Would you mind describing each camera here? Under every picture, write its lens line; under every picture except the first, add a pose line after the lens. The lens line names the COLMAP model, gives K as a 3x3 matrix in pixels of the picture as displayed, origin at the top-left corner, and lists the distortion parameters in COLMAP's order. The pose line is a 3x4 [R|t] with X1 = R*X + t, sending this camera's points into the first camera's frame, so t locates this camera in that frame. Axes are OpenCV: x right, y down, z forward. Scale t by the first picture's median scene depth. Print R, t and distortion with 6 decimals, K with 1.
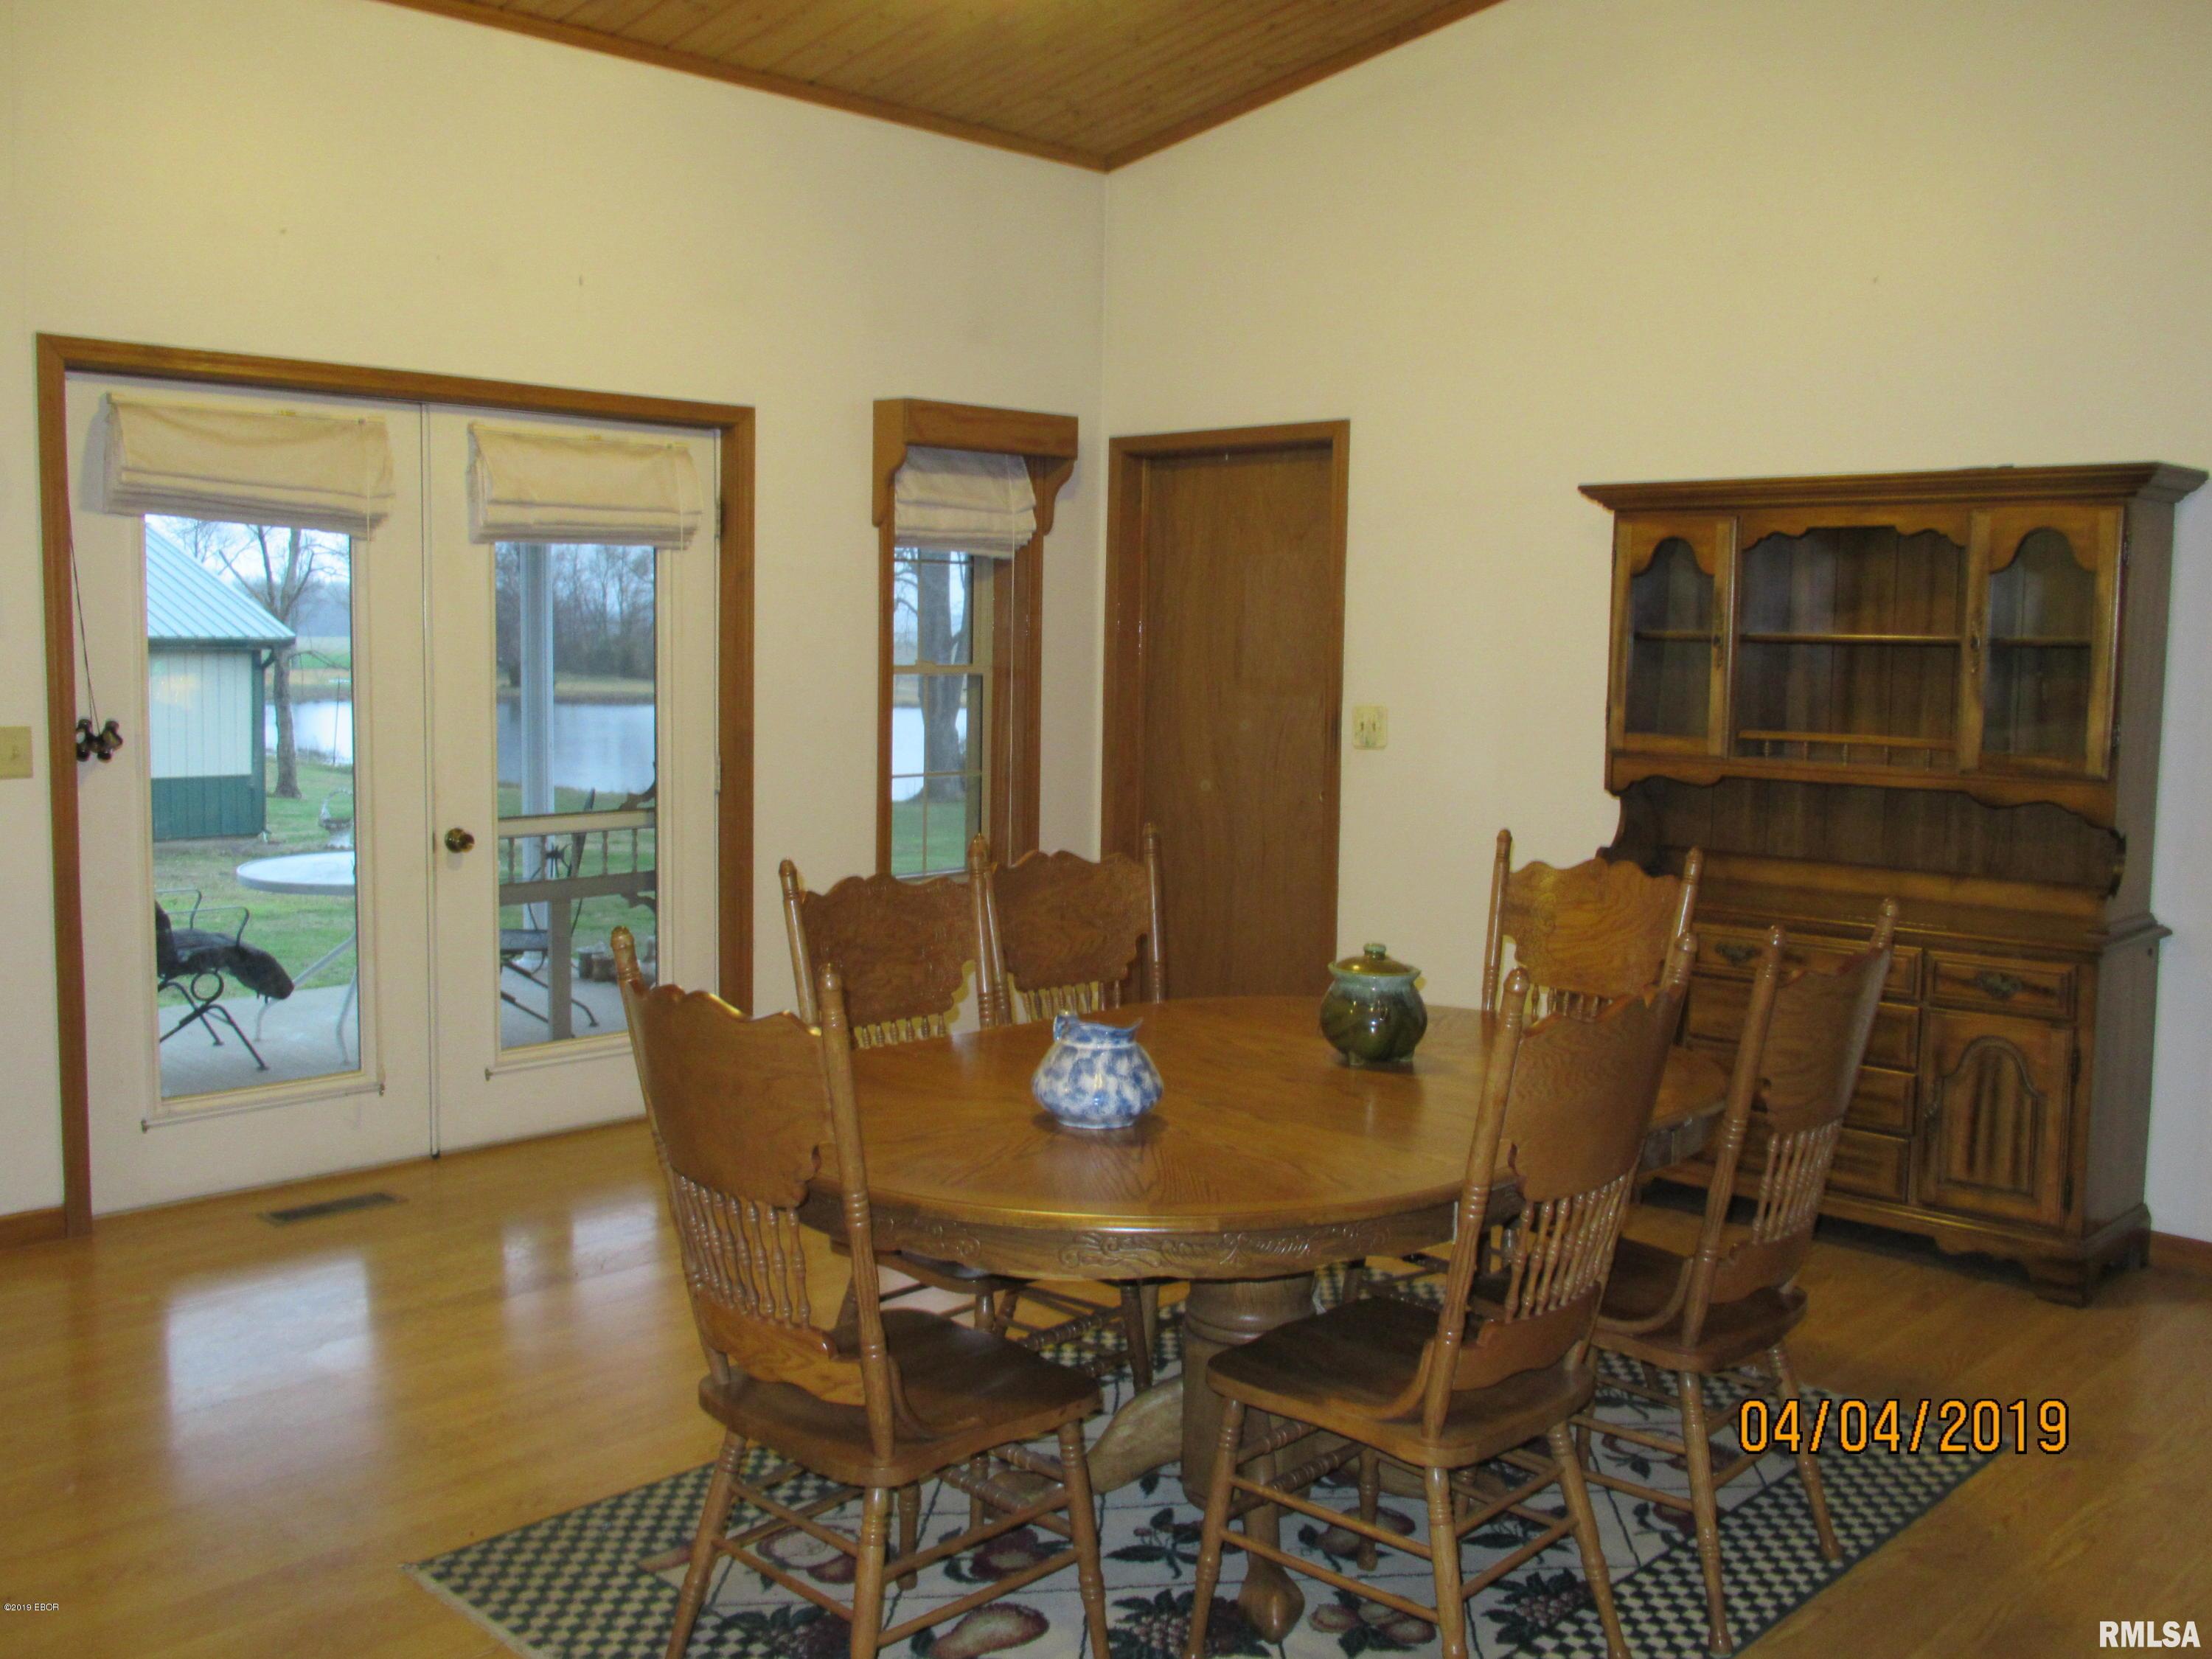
lens RADIAL K [[2067.2, 0, 1104.8], [0, 2067.2, 842.4], [0, 0, 1]] dist [-0.015390, 0.000000]
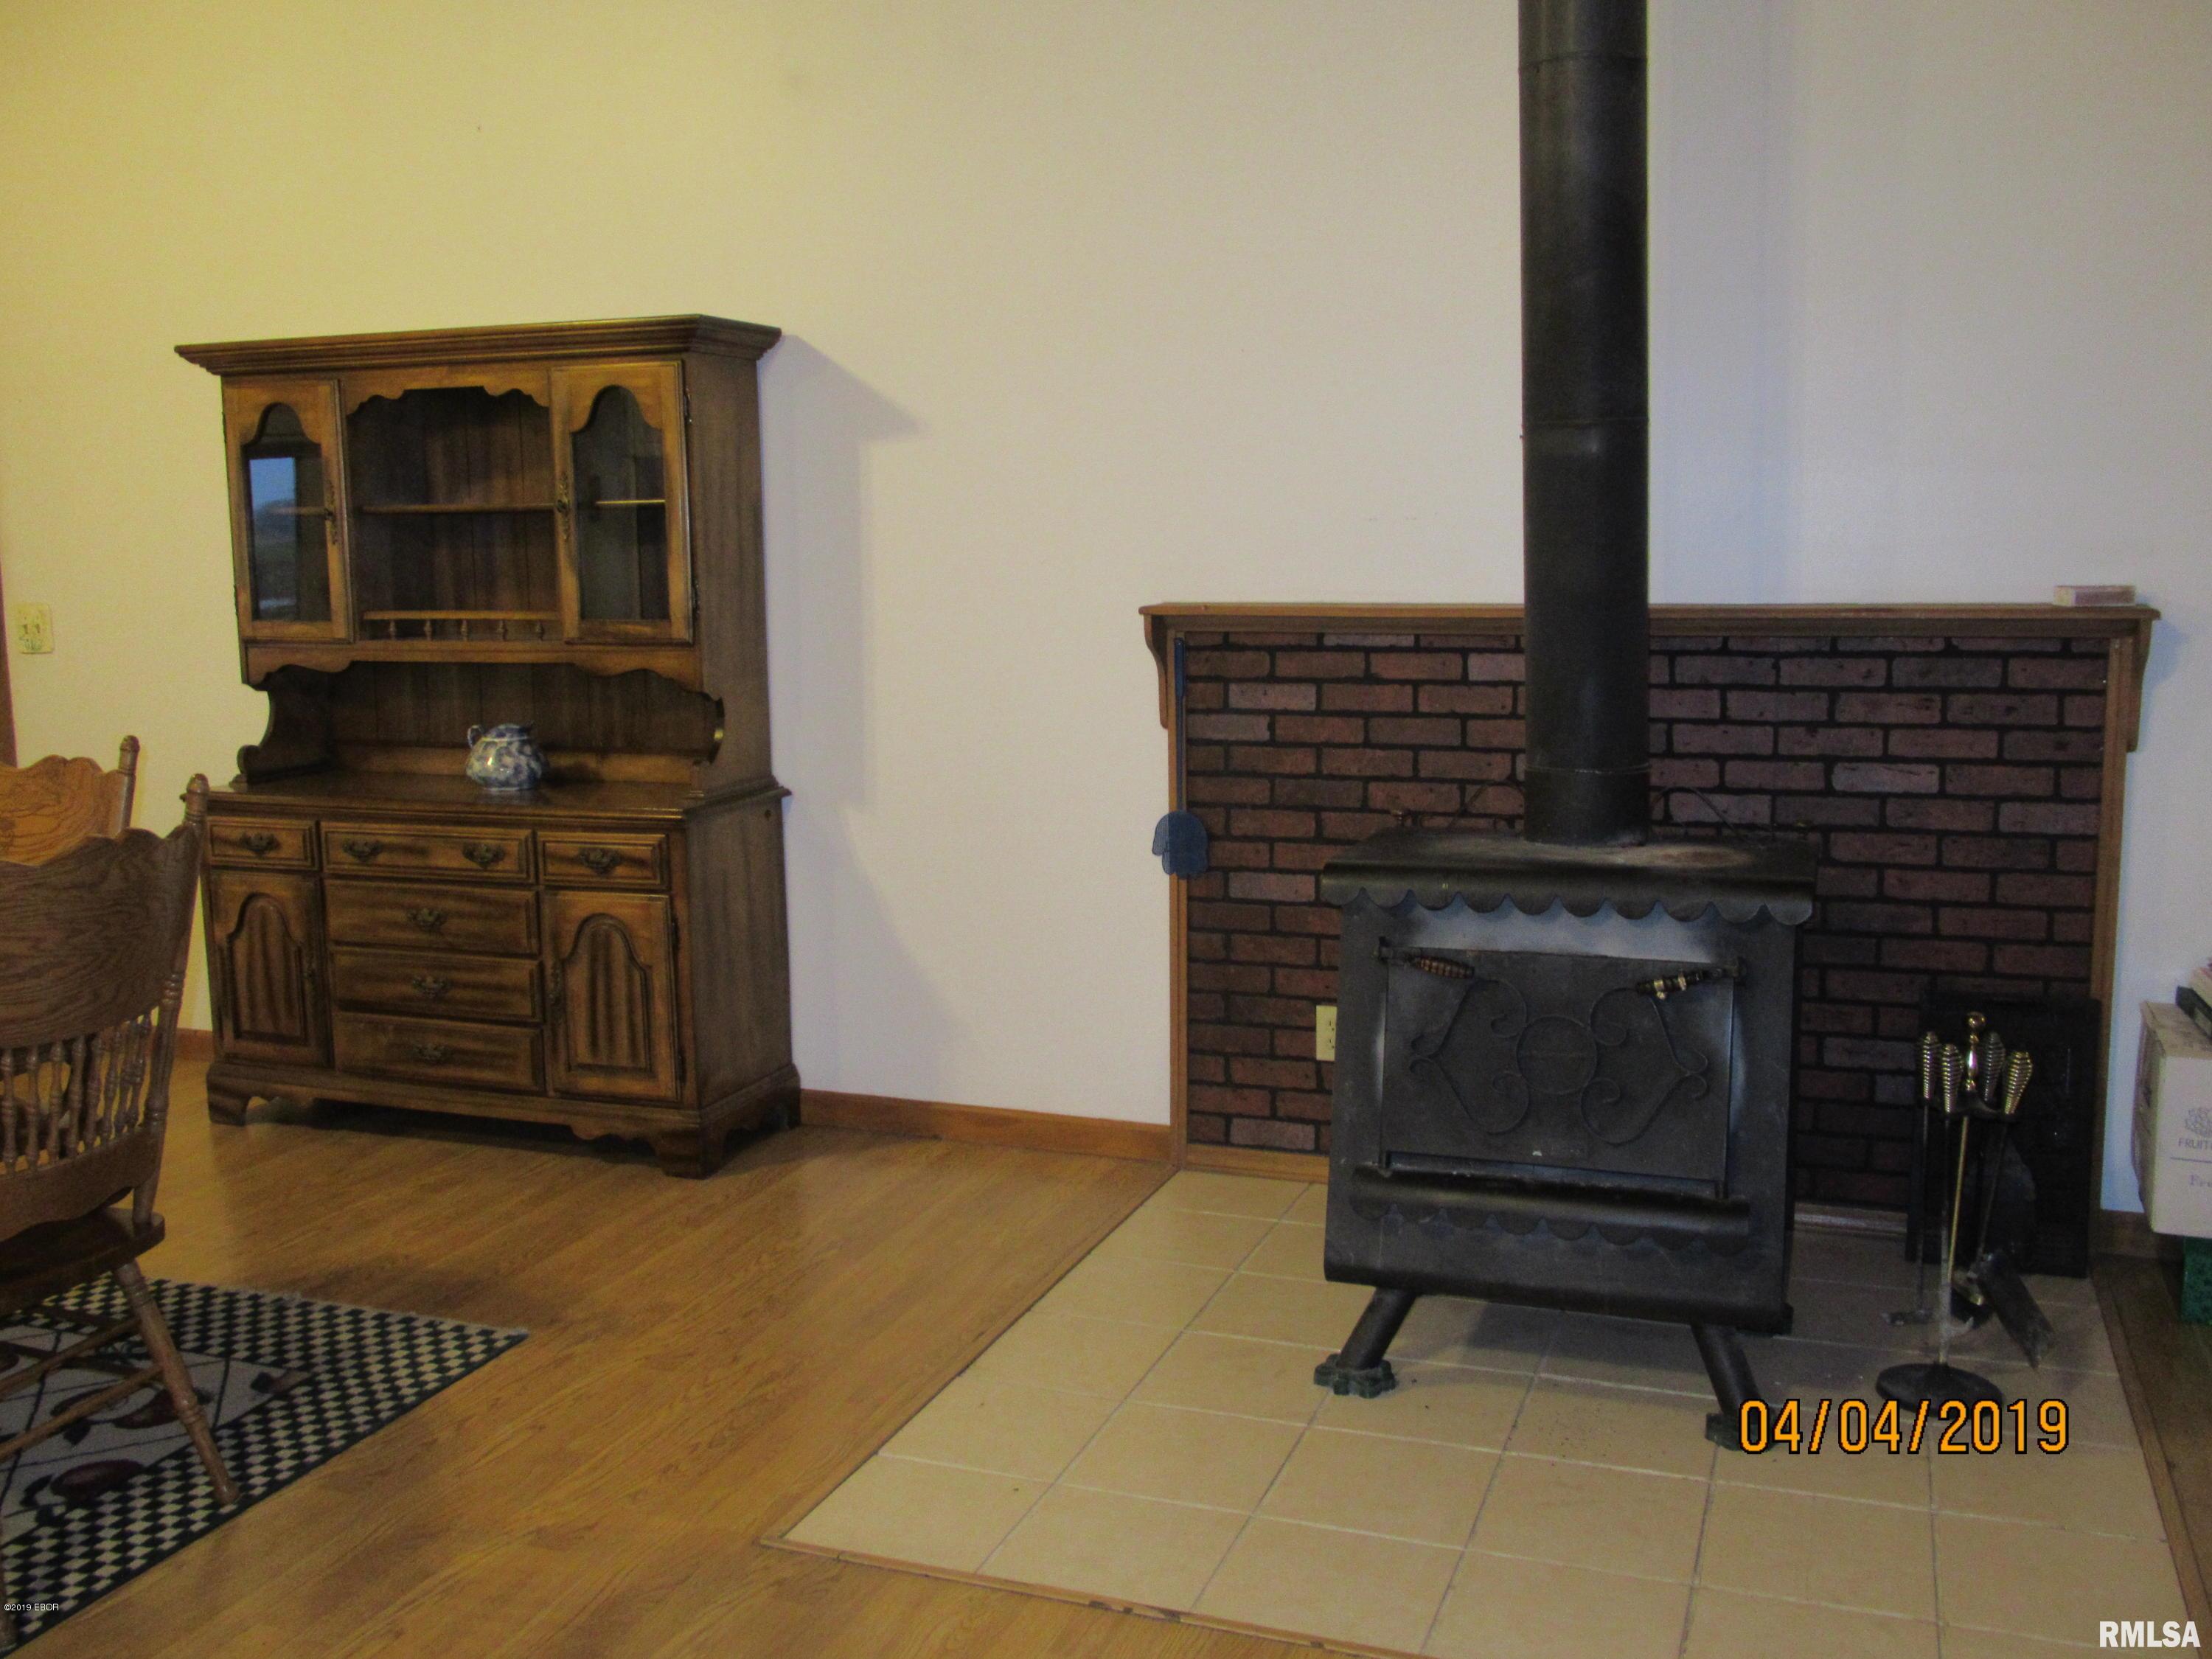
lens RADIAL K [[2067.2, 0, 1115.5], [0, 2067.2, 844.7], [0, 0, 1]] dist [-0.015390, 0.000000]
pose [[0.920446, -0.083051, 0.381945, 0.277764], [0.066324, 0.996181, 0.056778, 0.022051], [-0.385202, -0.026929, 0.922439, 0.009661]]
